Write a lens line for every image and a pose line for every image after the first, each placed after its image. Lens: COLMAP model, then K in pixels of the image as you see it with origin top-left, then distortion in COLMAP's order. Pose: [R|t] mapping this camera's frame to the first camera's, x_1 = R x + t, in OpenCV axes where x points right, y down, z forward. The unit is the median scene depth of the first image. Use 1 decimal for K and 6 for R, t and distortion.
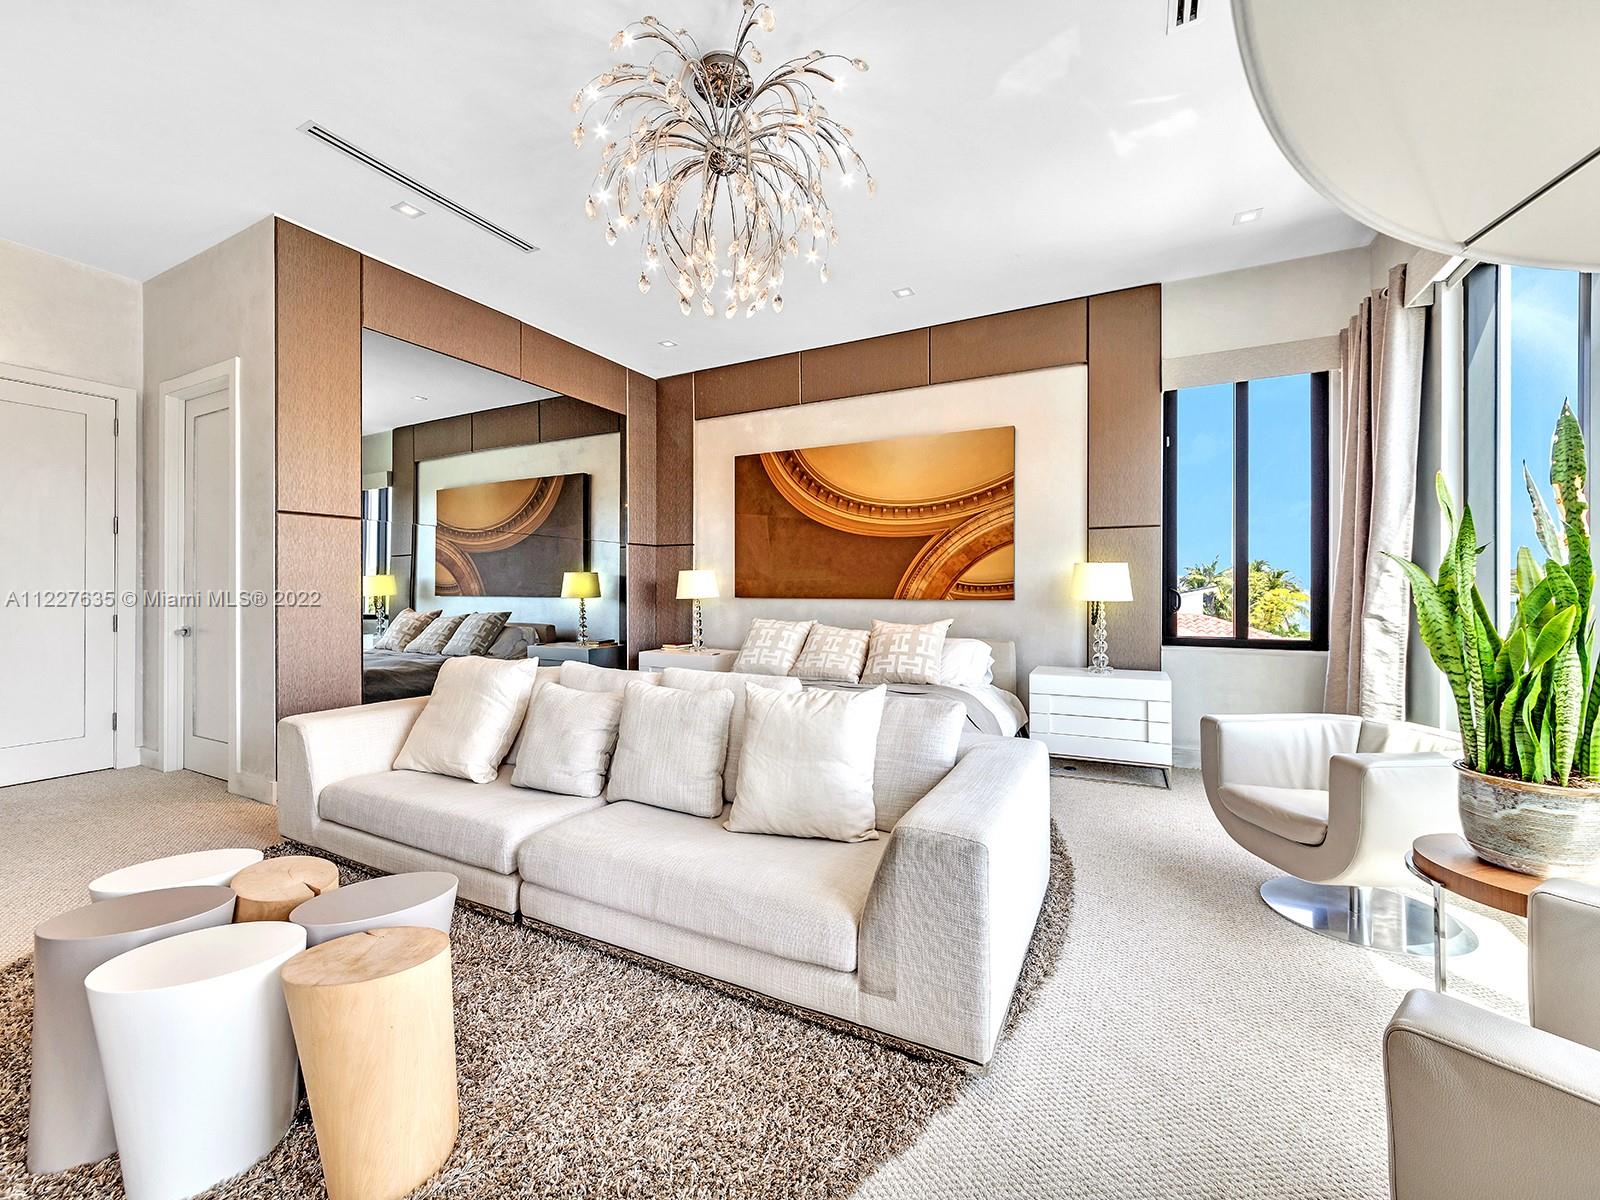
lens RADIAL K [[652.9, 0, 786.2], [0, 652.9, 596.6], [0, 0, 1]] dist [-0.009998, 0.000144]
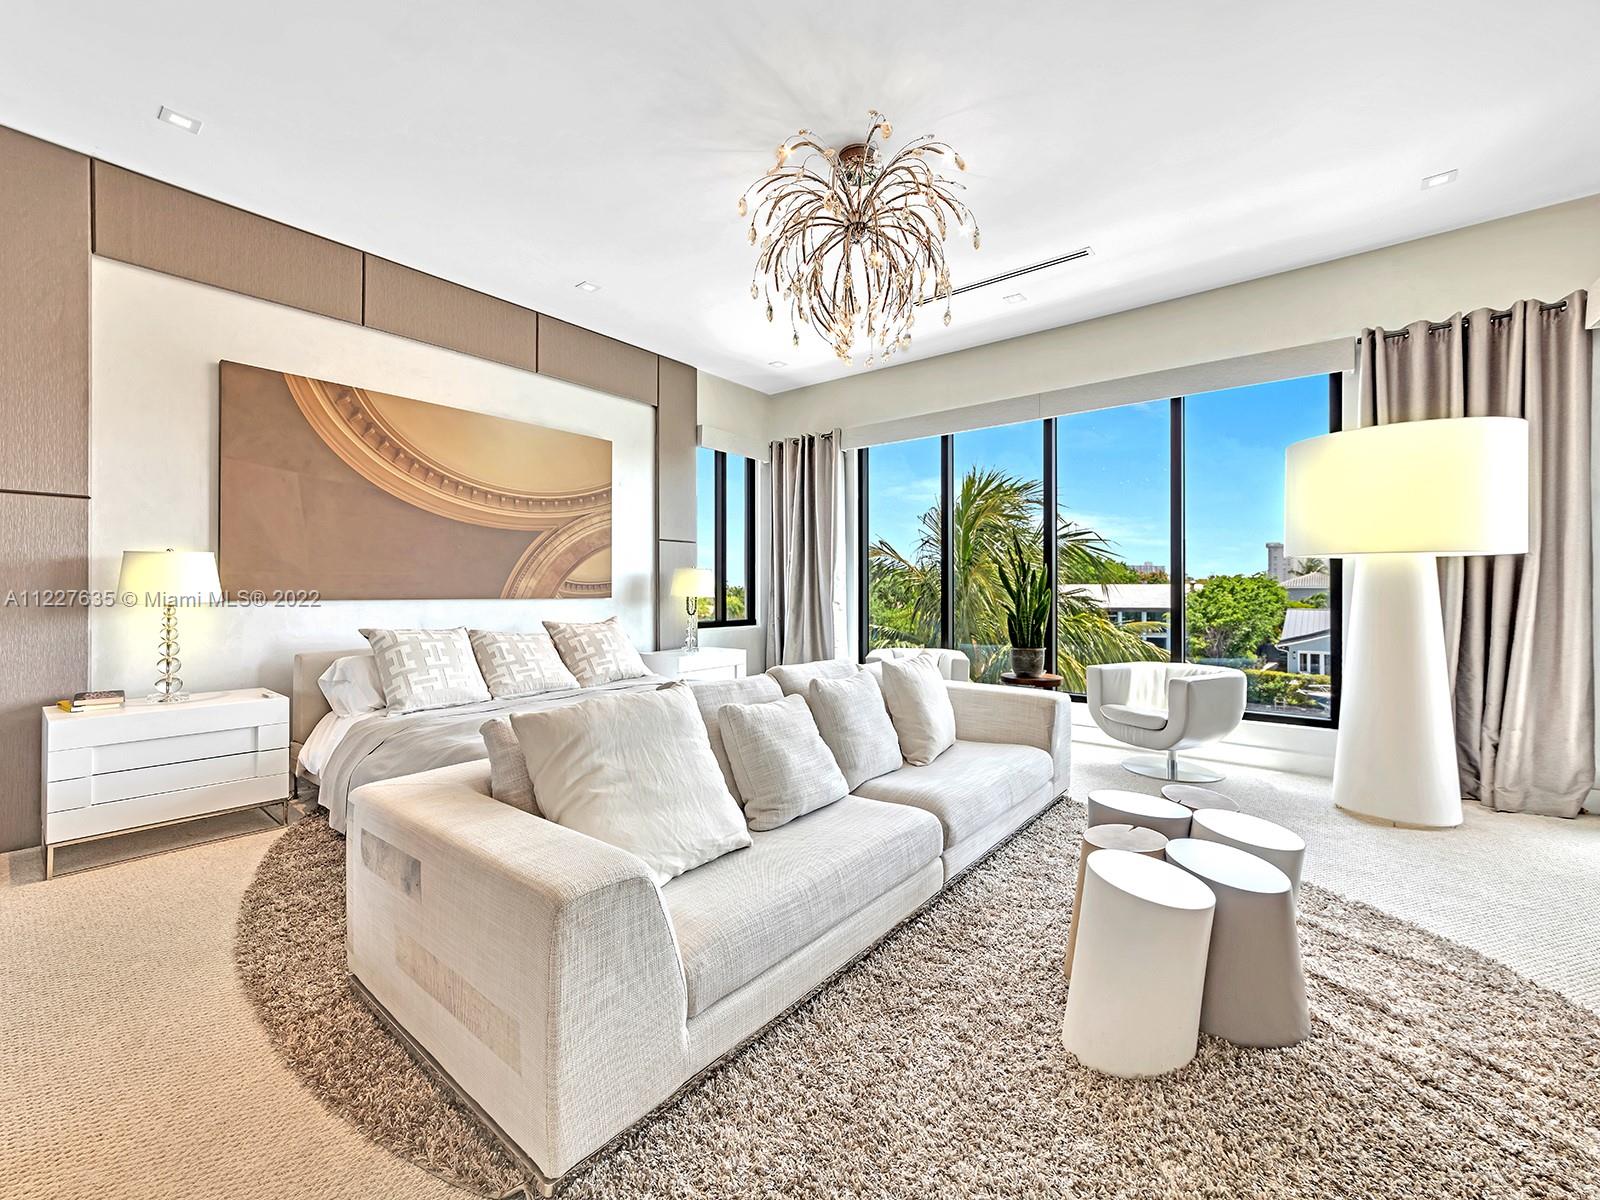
lens RADIAL K [[652.9, 0, 786.2], [0, 652.9, 596.6], [0, 0, 1]] dist [-0.009998, 0.000144]
pose [[0.211842, -0.002721, 0.977300, -0.652511], [0.014204, 0.999899, -0.000295, 0.007679], [-0.977201, 0.013944, 0.211859, 0.457225]]
